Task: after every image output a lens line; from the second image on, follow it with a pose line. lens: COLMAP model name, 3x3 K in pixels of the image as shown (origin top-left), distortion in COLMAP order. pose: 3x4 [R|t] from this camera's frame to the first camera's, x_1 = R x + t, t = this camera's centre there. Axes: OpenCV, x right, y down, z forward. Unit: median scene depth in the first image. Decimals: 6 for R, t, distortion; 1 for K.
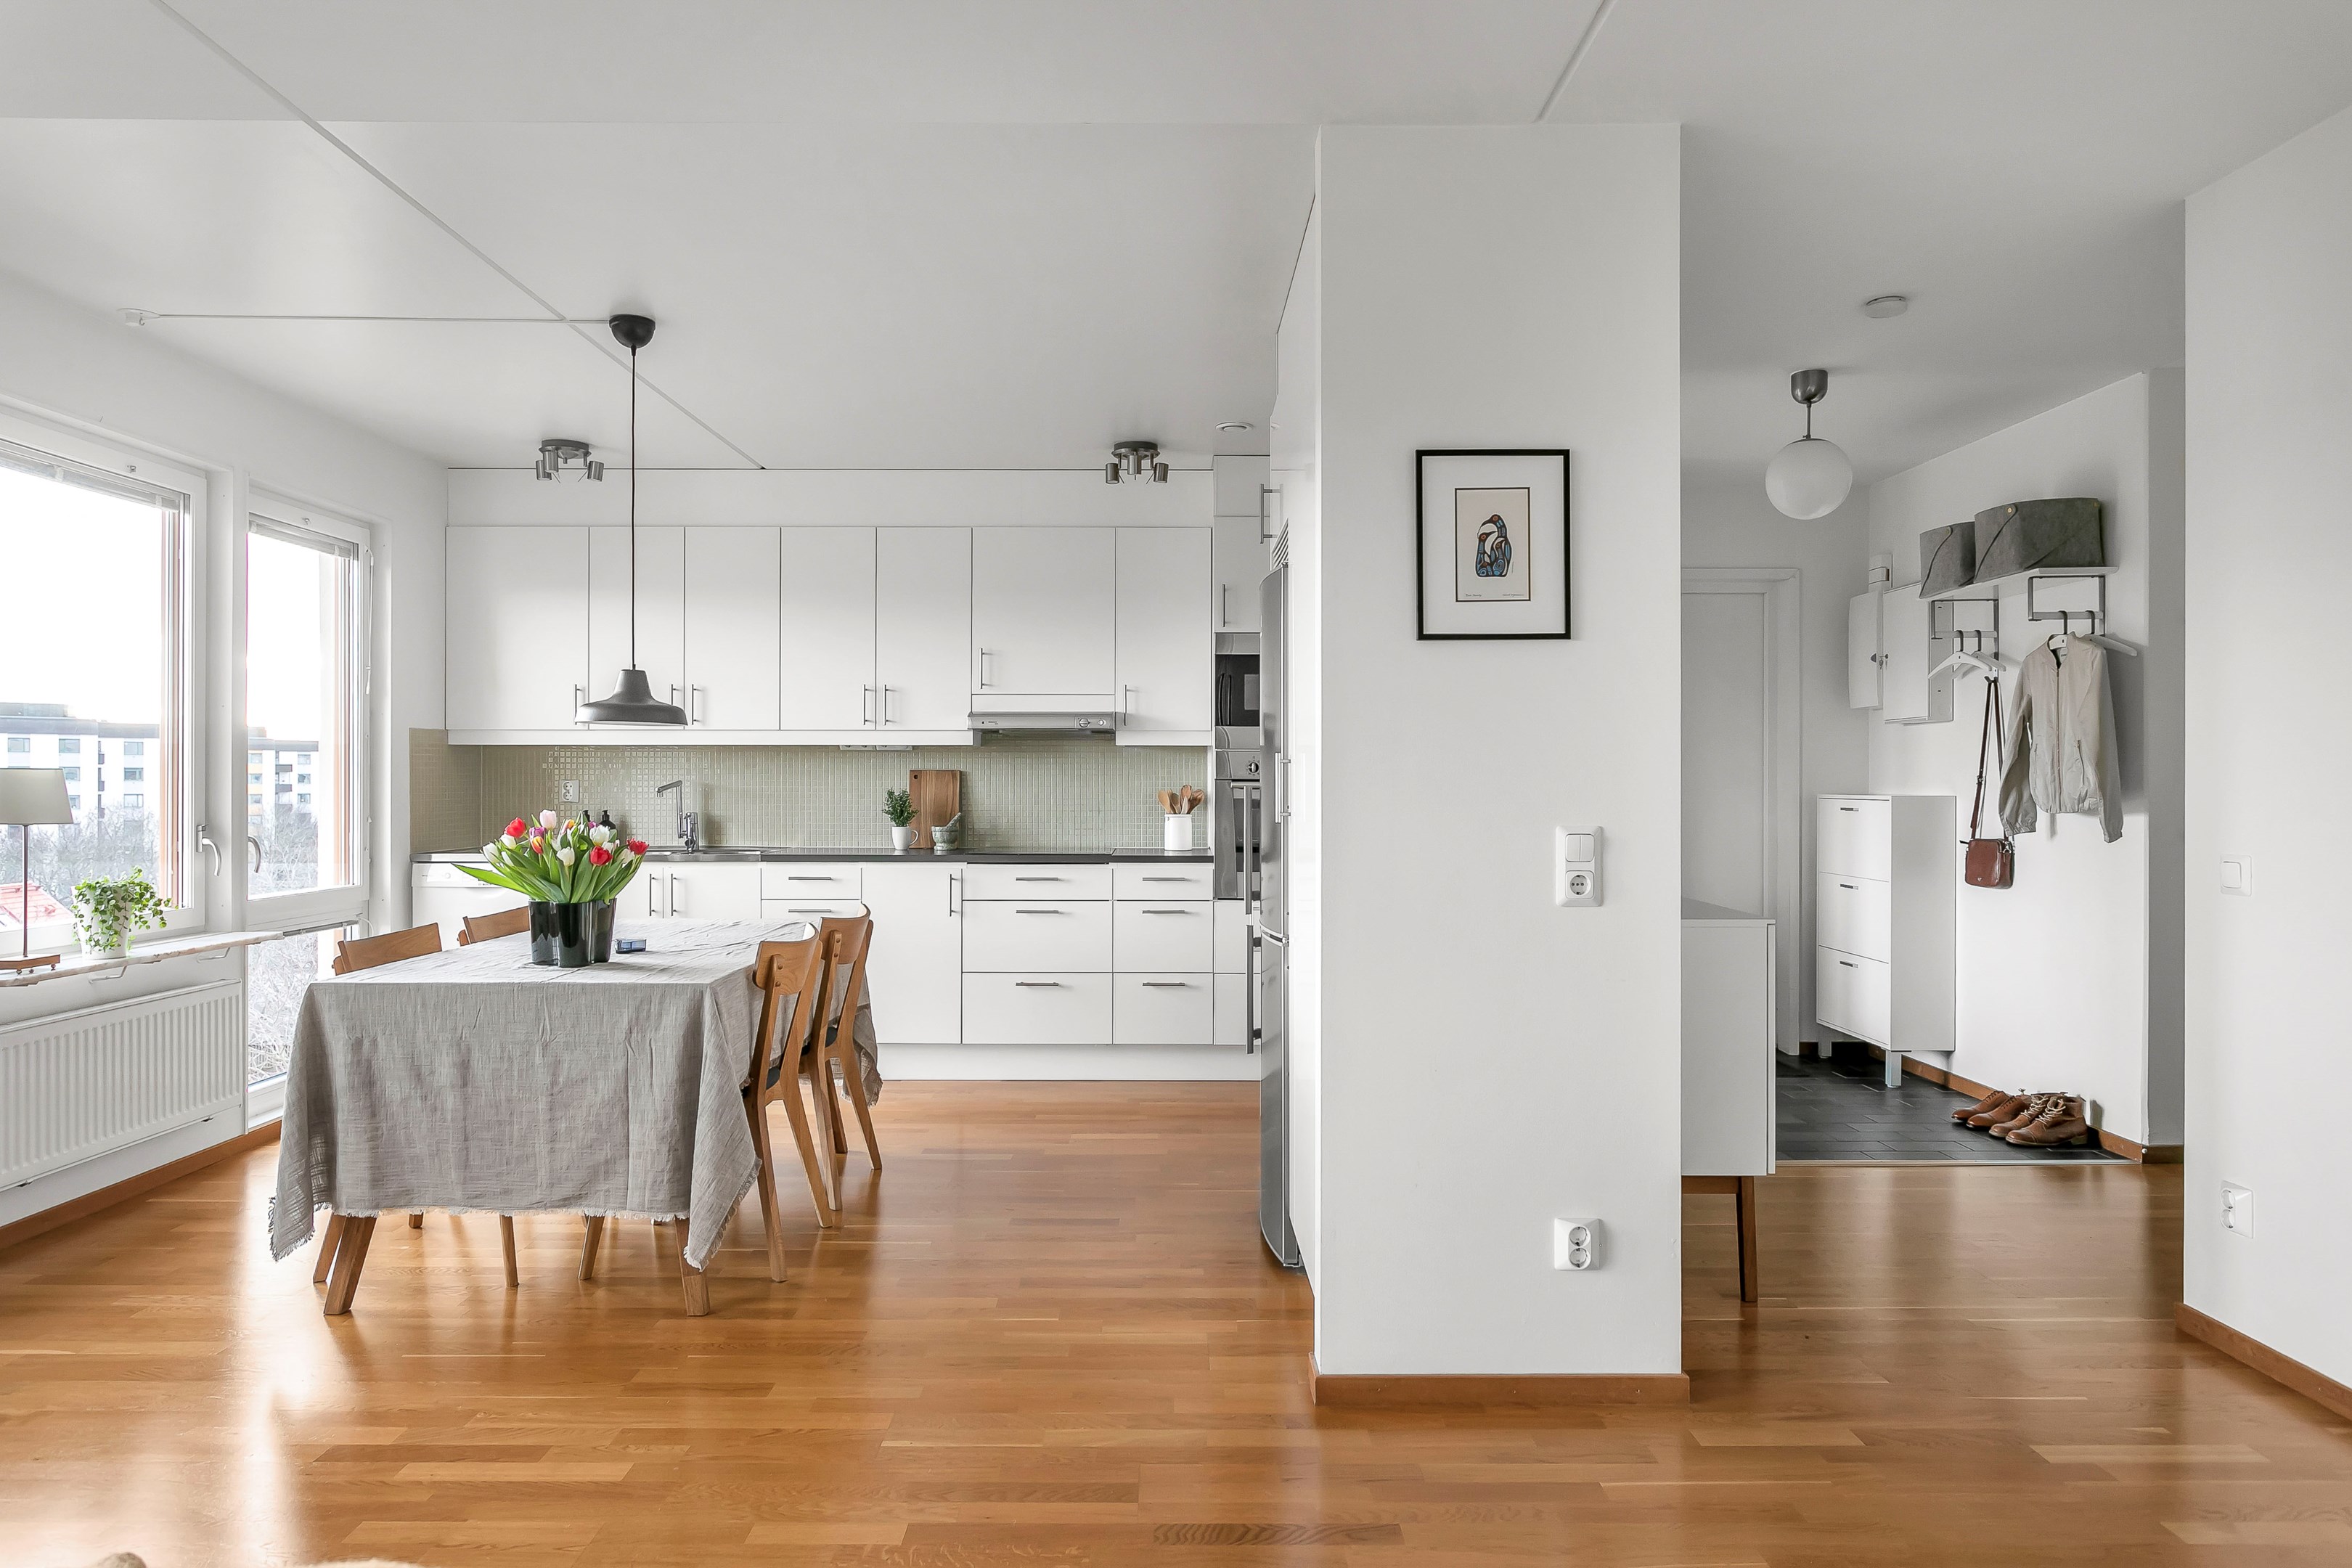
lens RADIAL K [[1450.4, 0, 1162.4], [0, 1450.4, 782.6], [0, 0, 1]] dist [-0.001674, 0.003861]
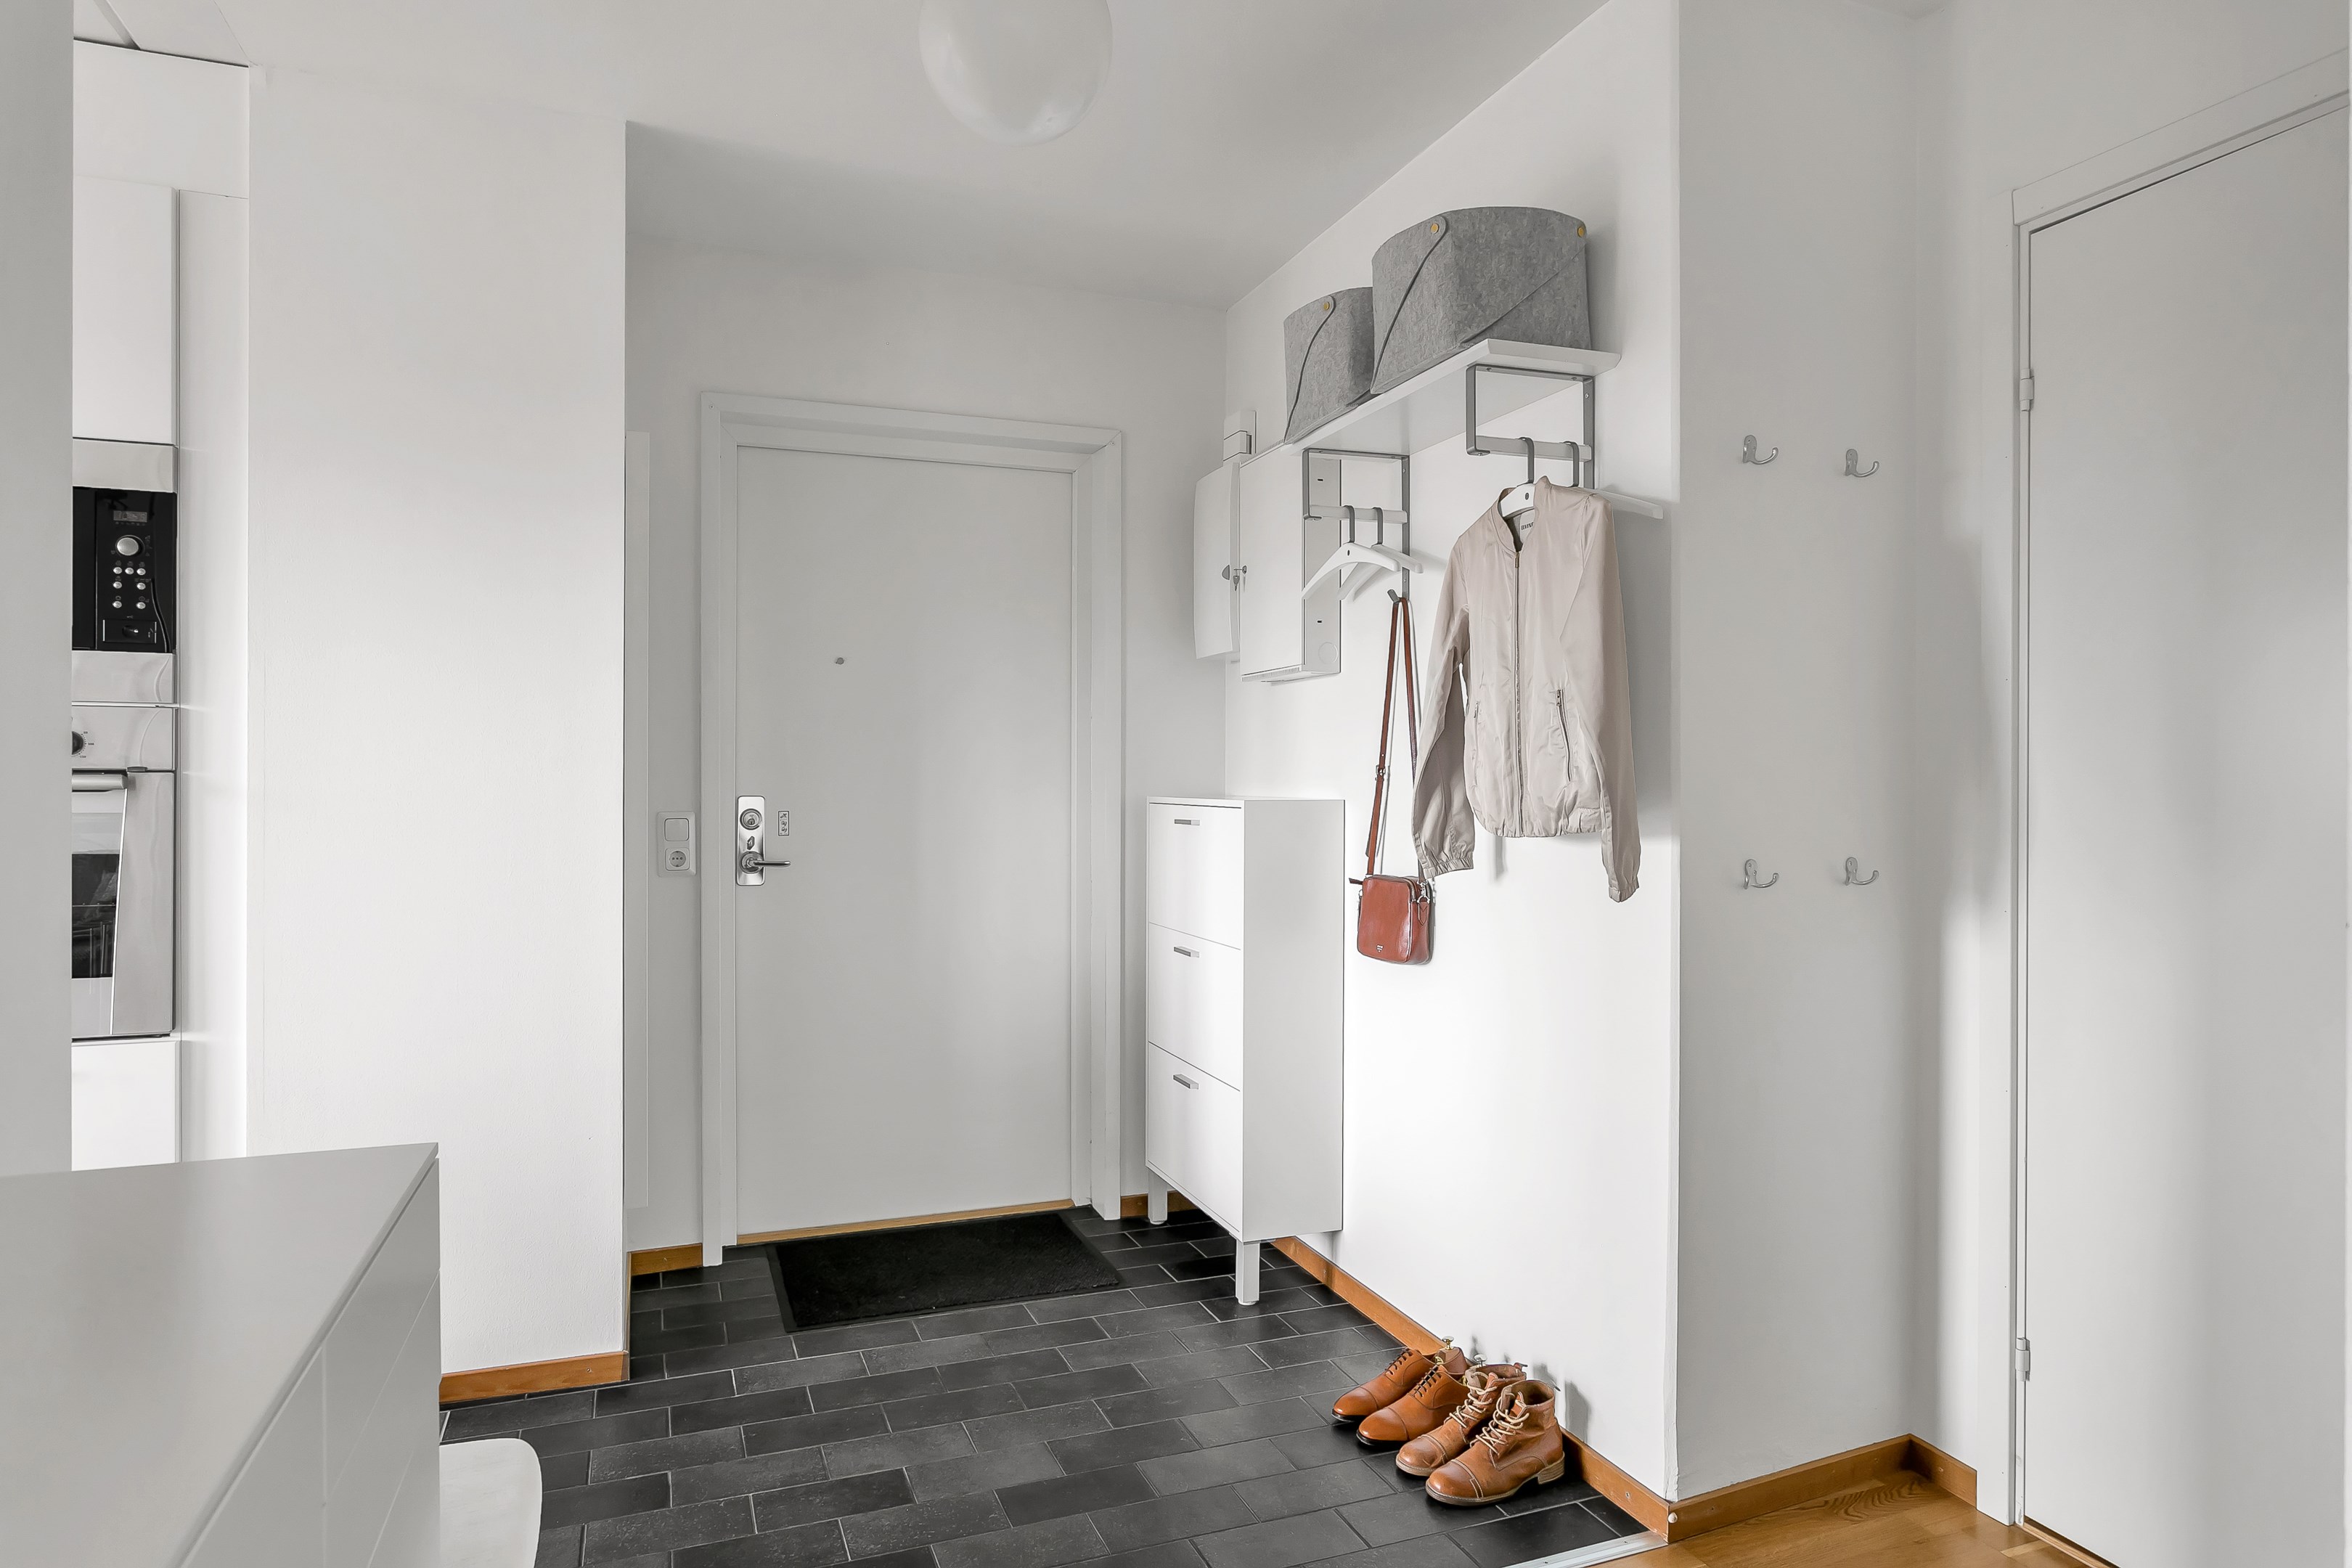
lens RADIAL K [[1365.8, 0, 1176.0], [0, 1365.8, 784.0], [0, 0, 1]] dist [-0.002098, 0.000414]
pose [[0.933052, -0.001079, 0.359740, 0.320870], [-0.000268, 0.999993, 0.003695, 0.000813], [-0.359741, -0.003545, 0.933045, 0.573167]]
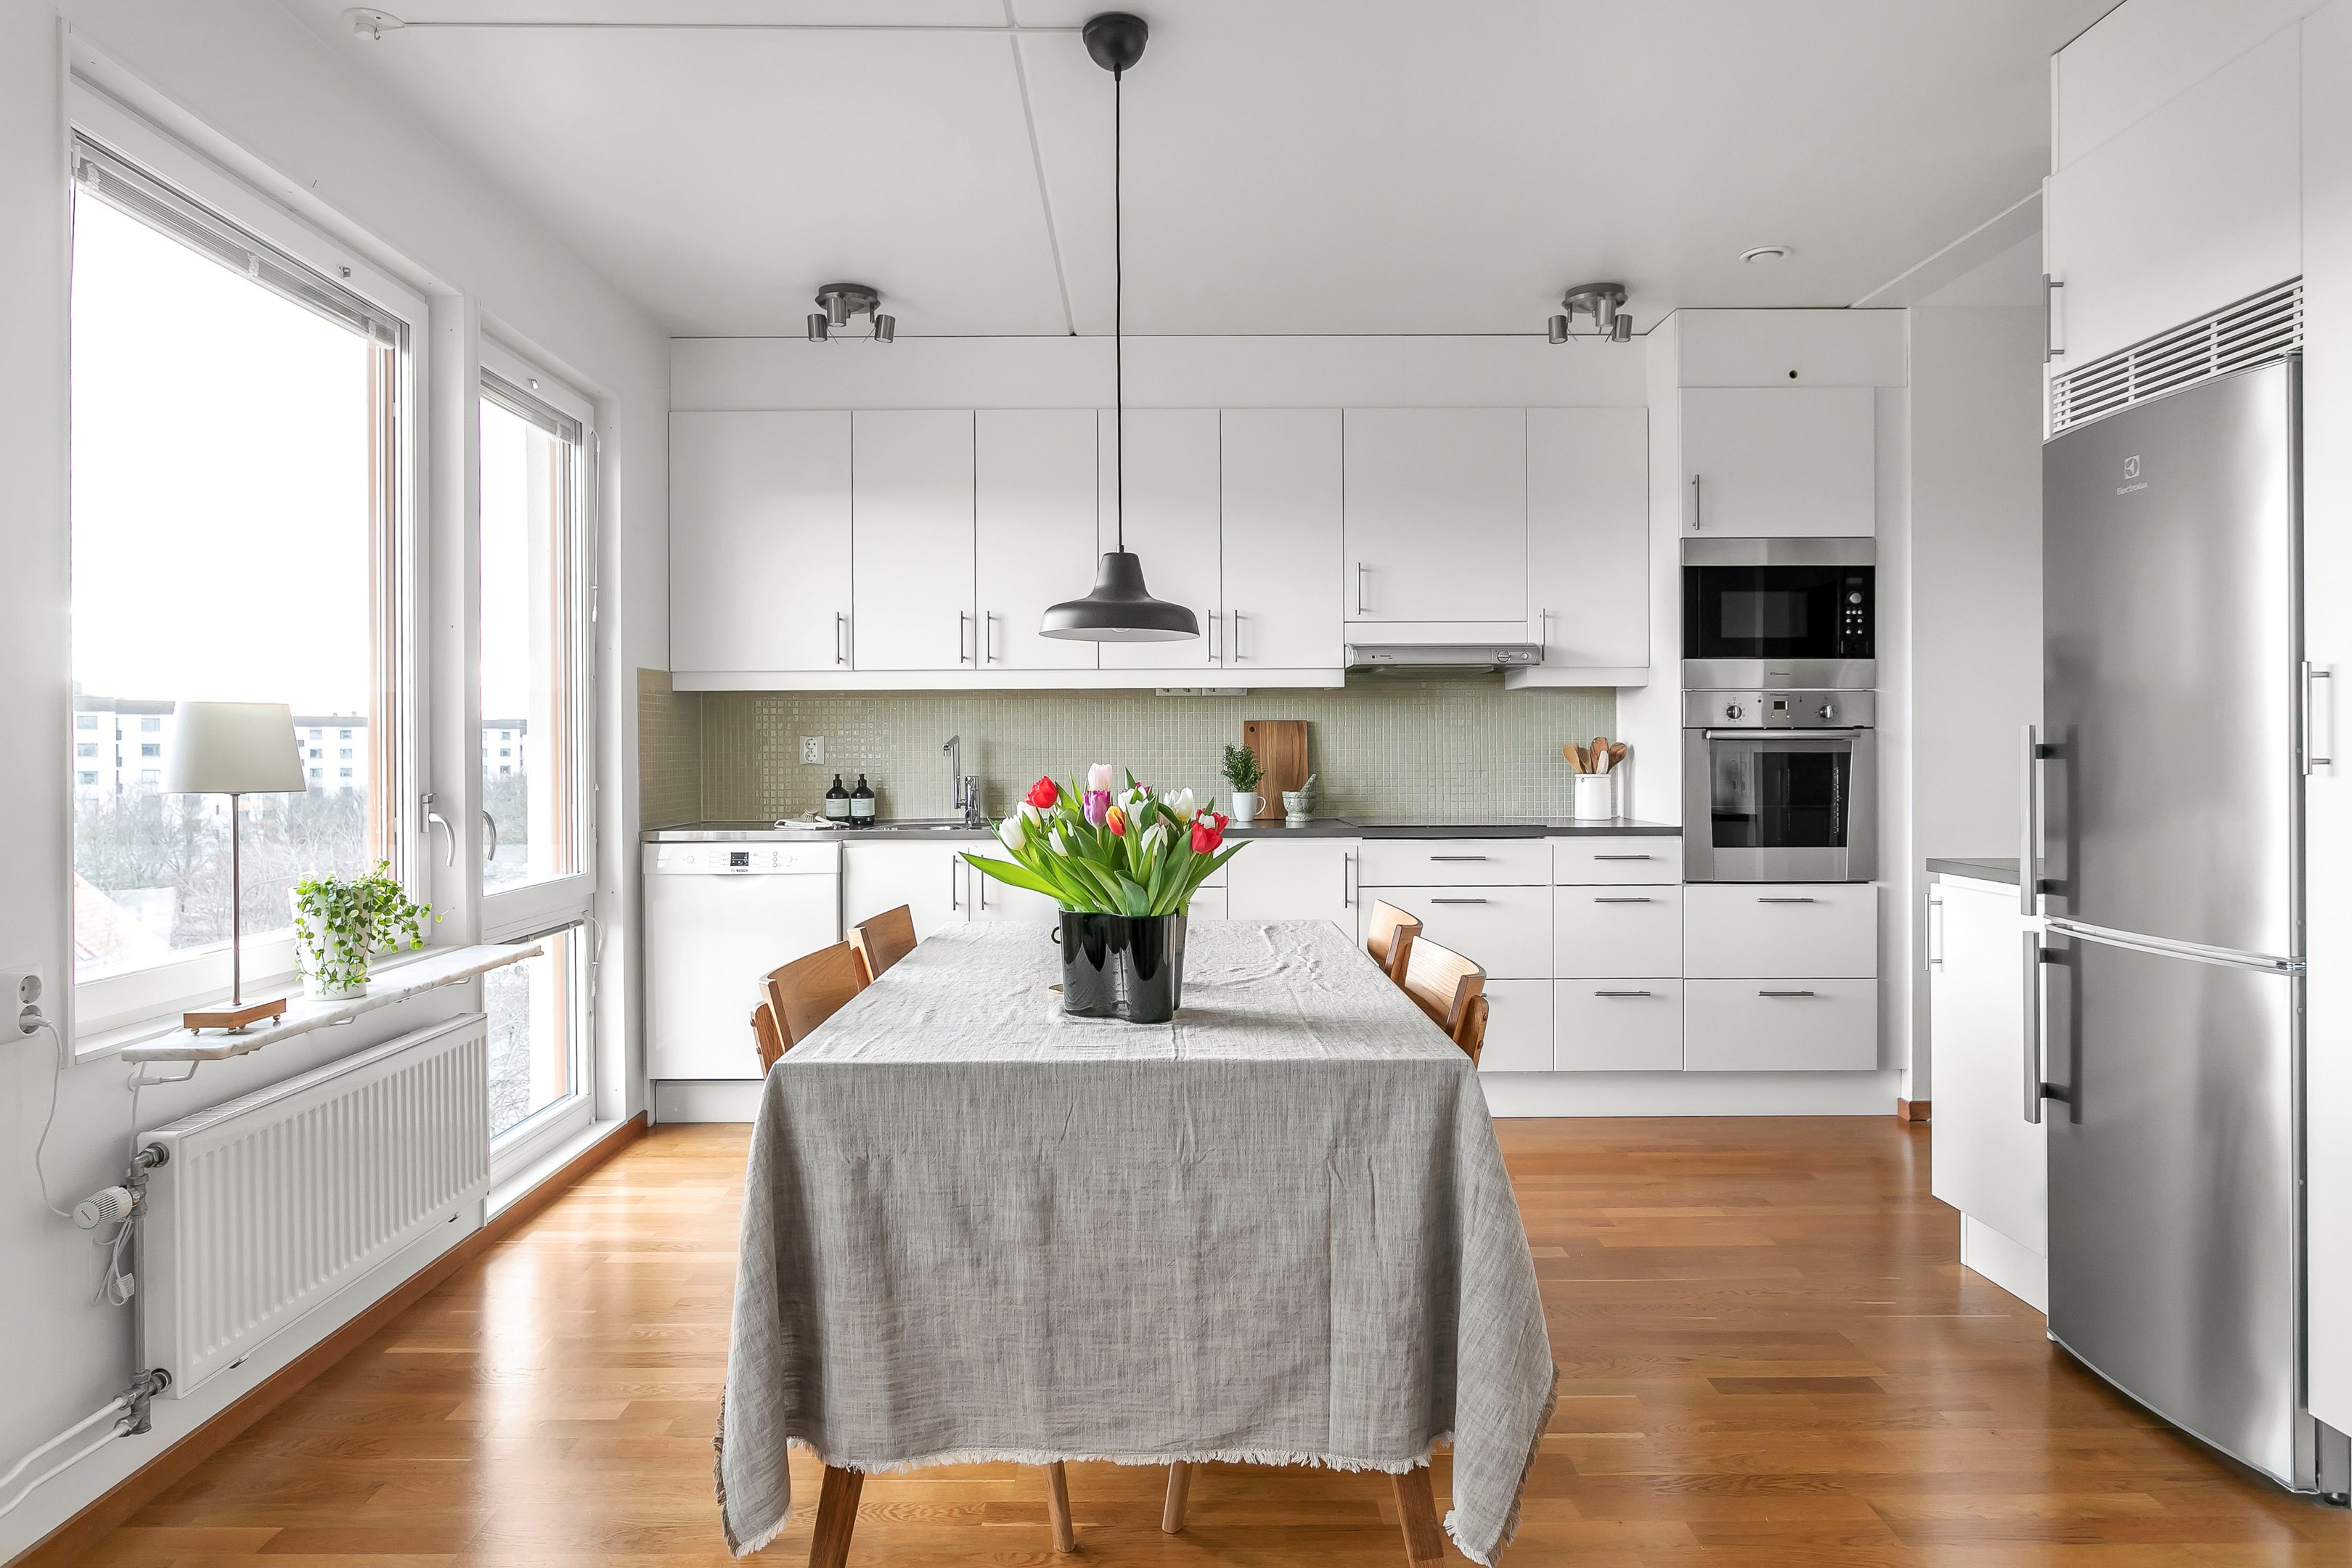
lens RADIAL K [[1416.7, 0, 1155.5], [0, 1416.7, 757.5], [0, 0, 1]] dist [-0.017714, 0.013710]
pose [[0.999966, -0.006675, 0.004895, -0.290414], [0.006657, 0.999971, 0.003585, 0.010482], [-0.004919, -0.003552, 0.999982, 0.291054]]
